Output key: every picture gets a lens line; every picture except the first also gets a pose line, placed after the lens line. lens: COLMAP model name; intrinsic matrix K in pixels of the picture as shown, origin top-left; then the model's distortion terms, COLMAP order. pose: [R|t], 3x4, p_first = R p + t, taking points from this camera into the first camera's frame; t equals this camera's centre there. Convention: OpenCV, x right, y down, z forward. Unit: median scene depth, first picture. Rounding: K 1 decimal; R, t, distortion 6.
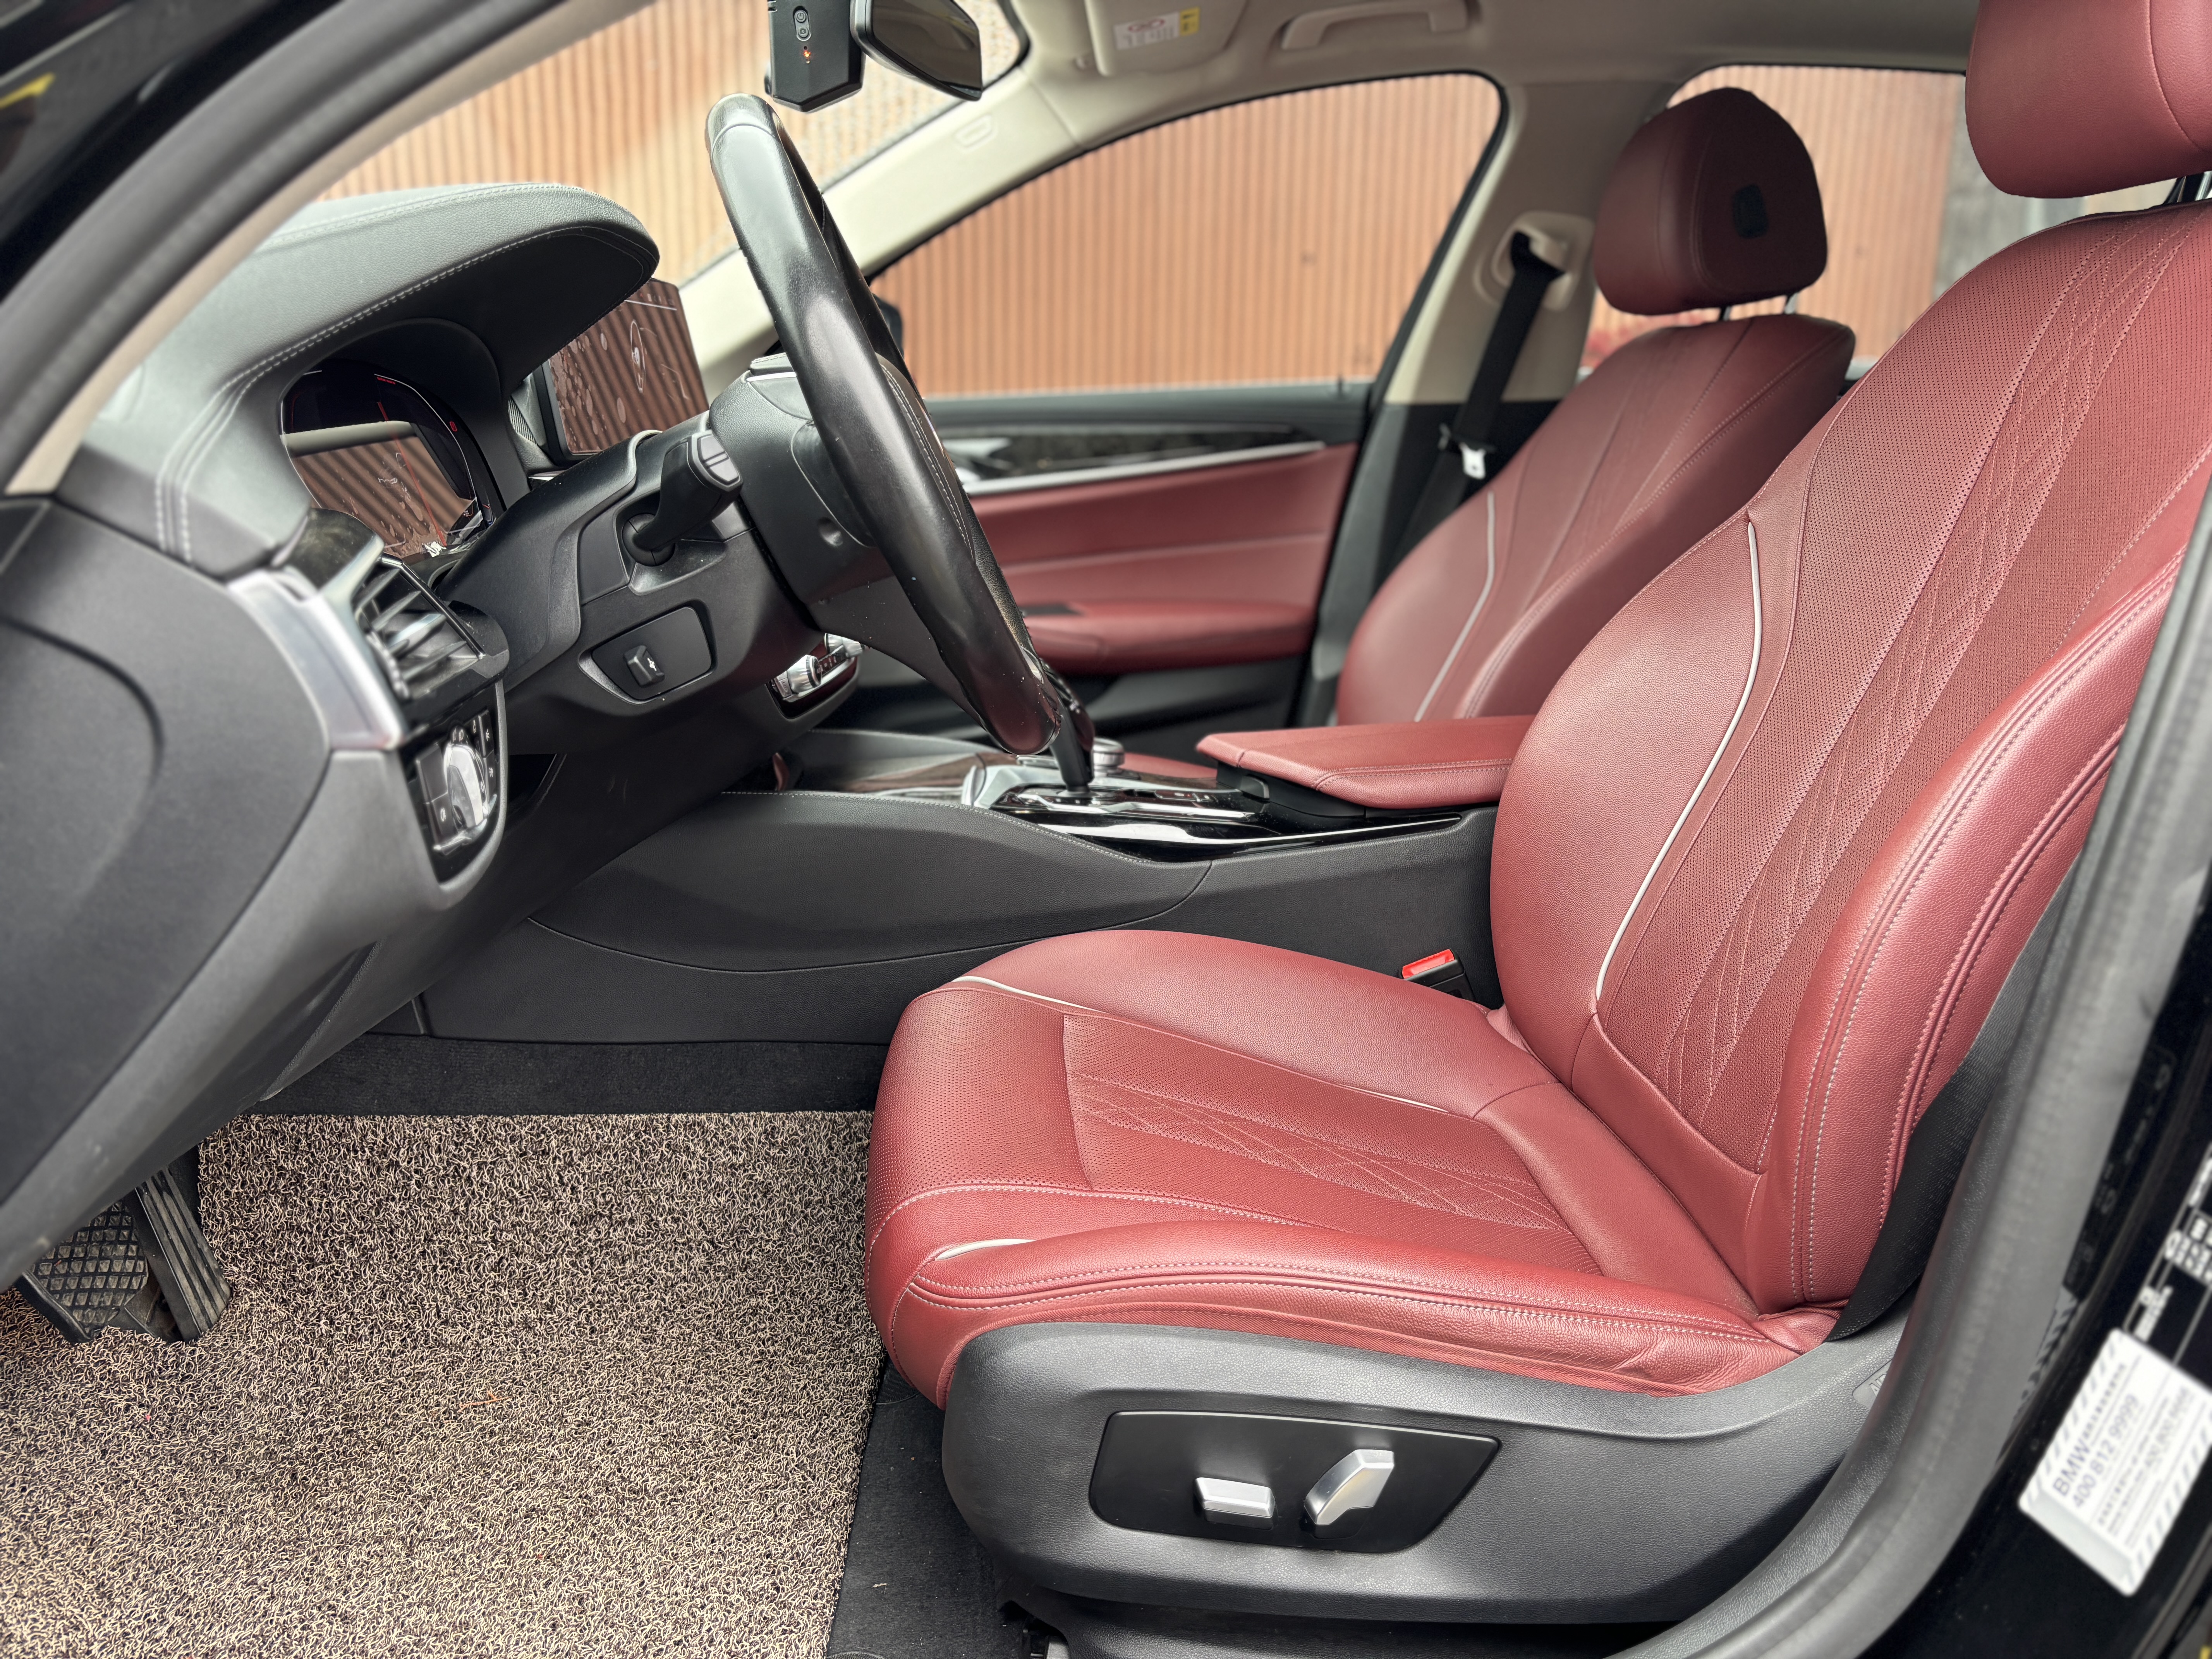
lens RADIAL K [[1688.1, 0, 1097.3], [0, 1688.1, 822.5], [0, 0, 1]] dist [0.062543, -0.074608]
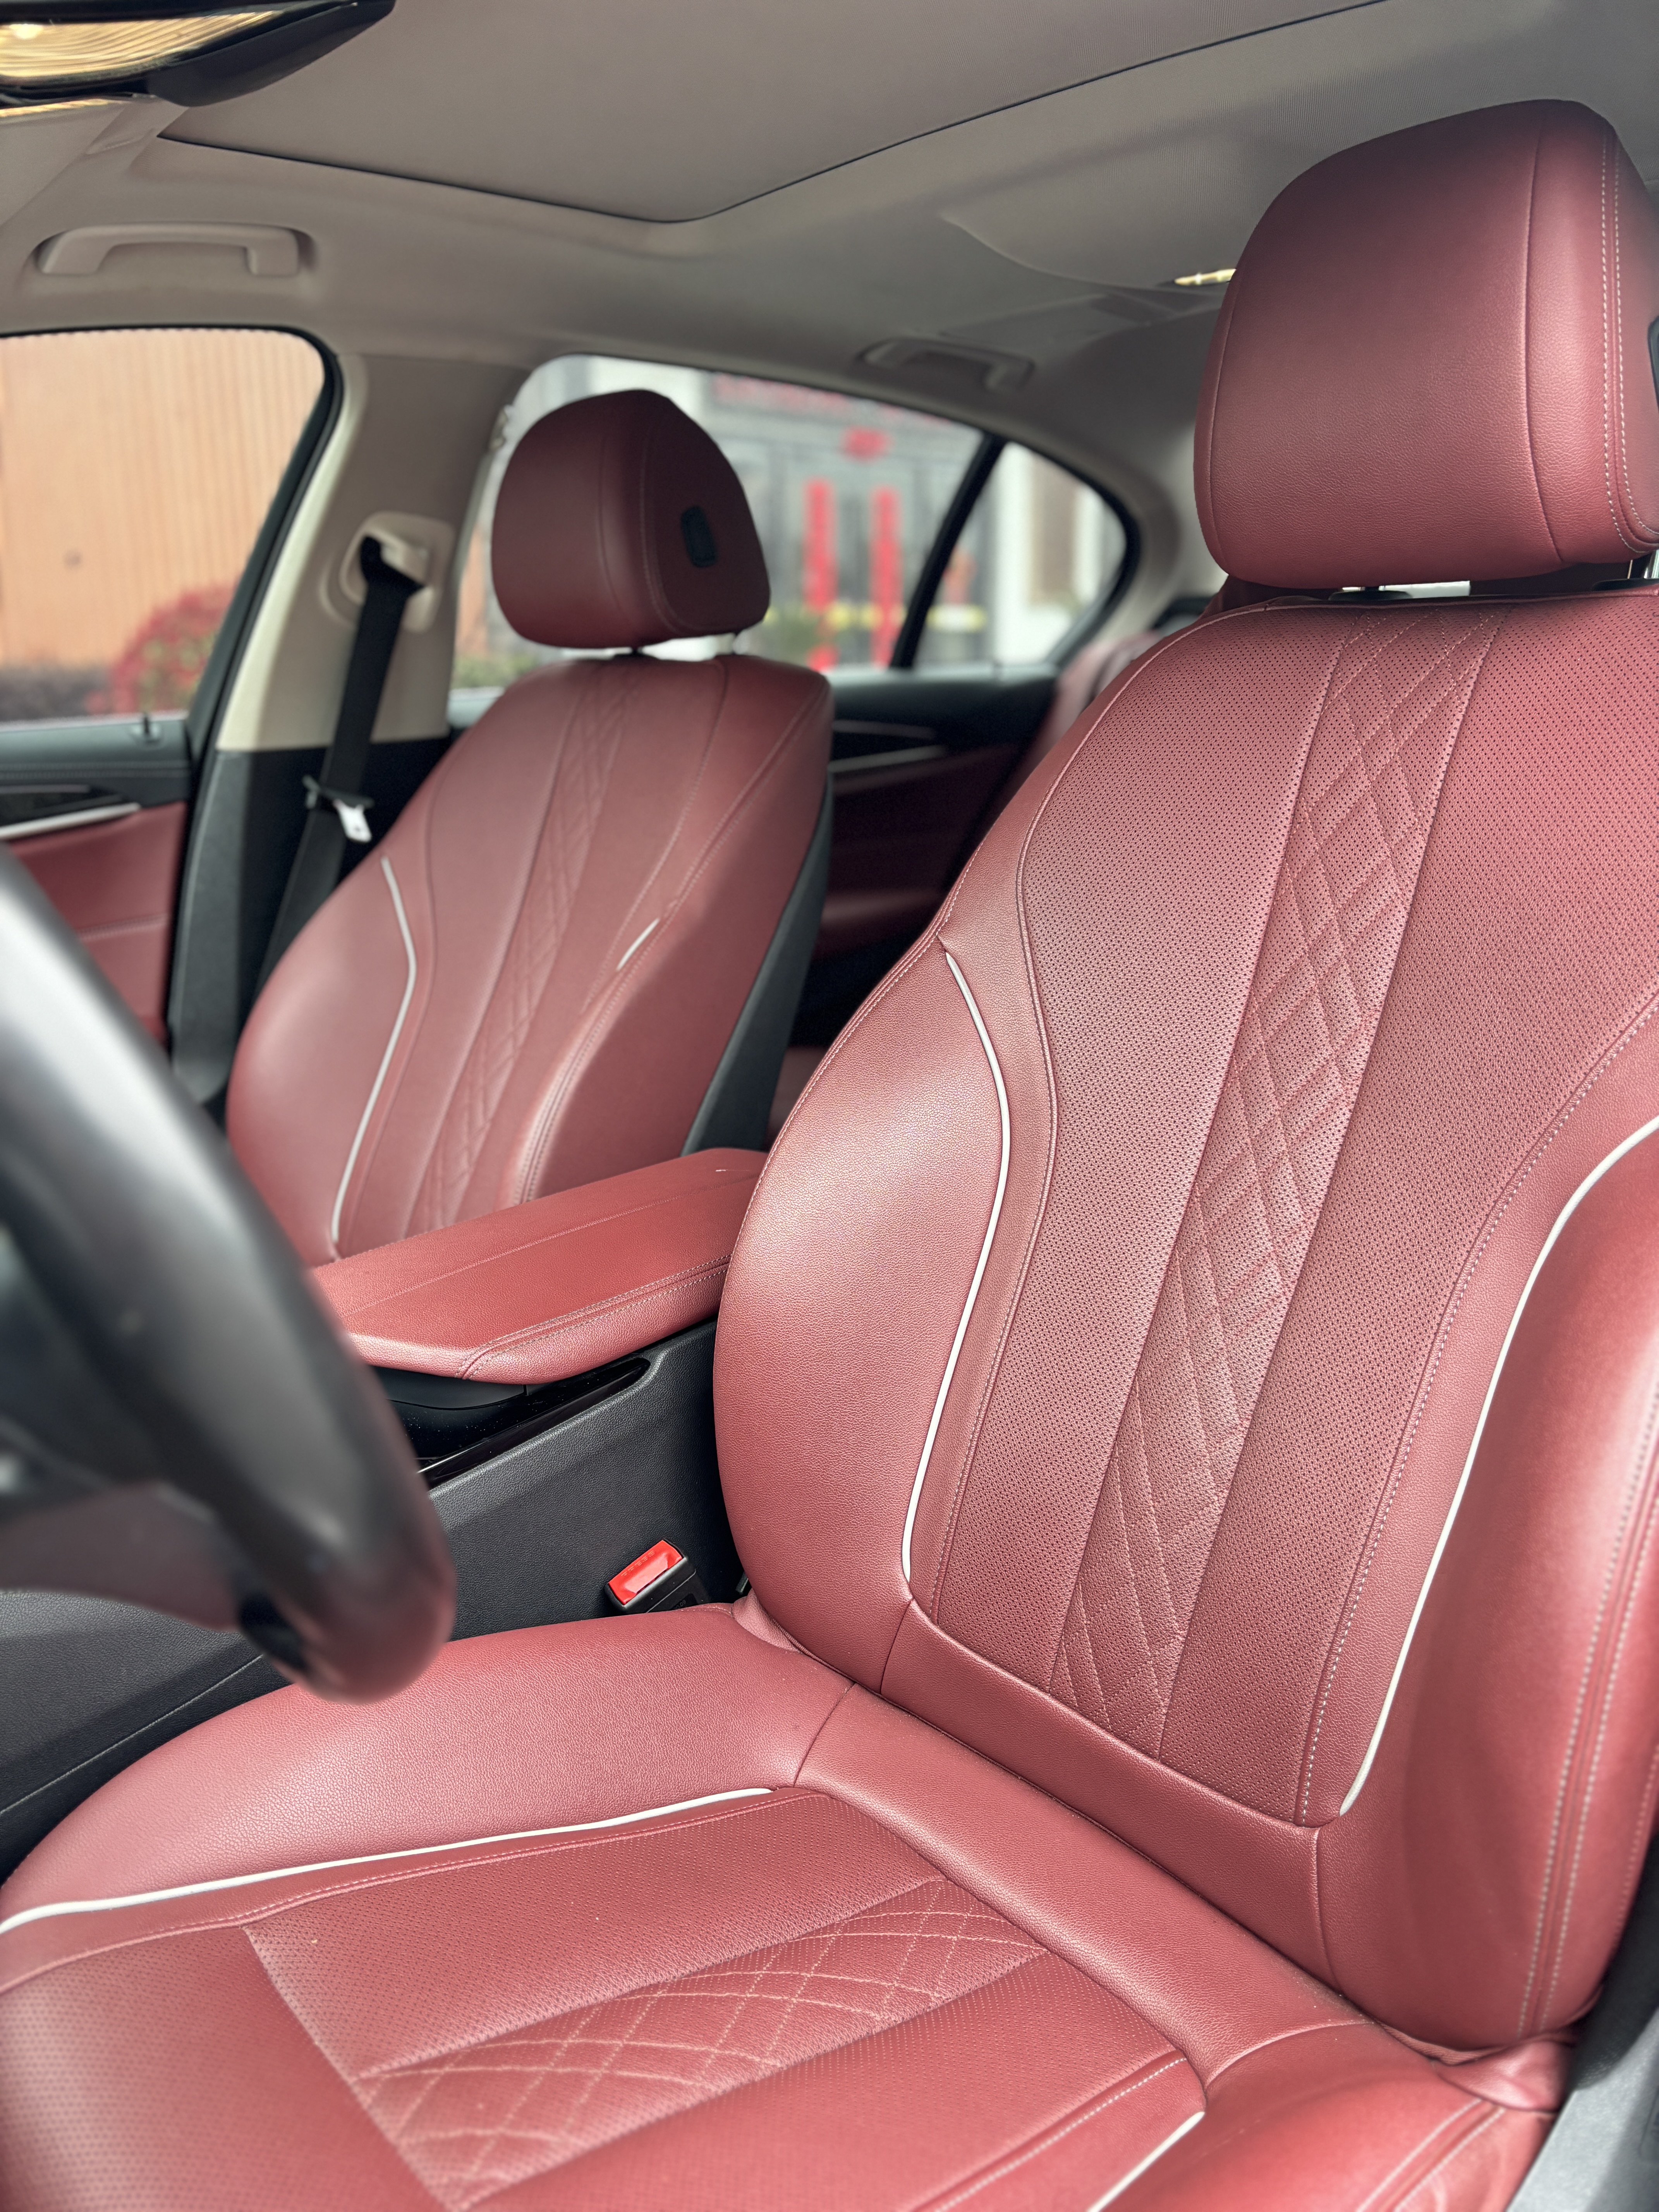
lens RADIAL K [[1688.1, 0, 826.4], [0, 1688.1, 1081.8], [0, 0, 1]] dist [0.062543, -0.074608]
pose [[0.787264, -0.170127, 0.592682, -0.103146], [0.162443, 0.984454, 0.066809, -0.116407], [-0.594834, 0.043681, 0.802661, 0.248398]]
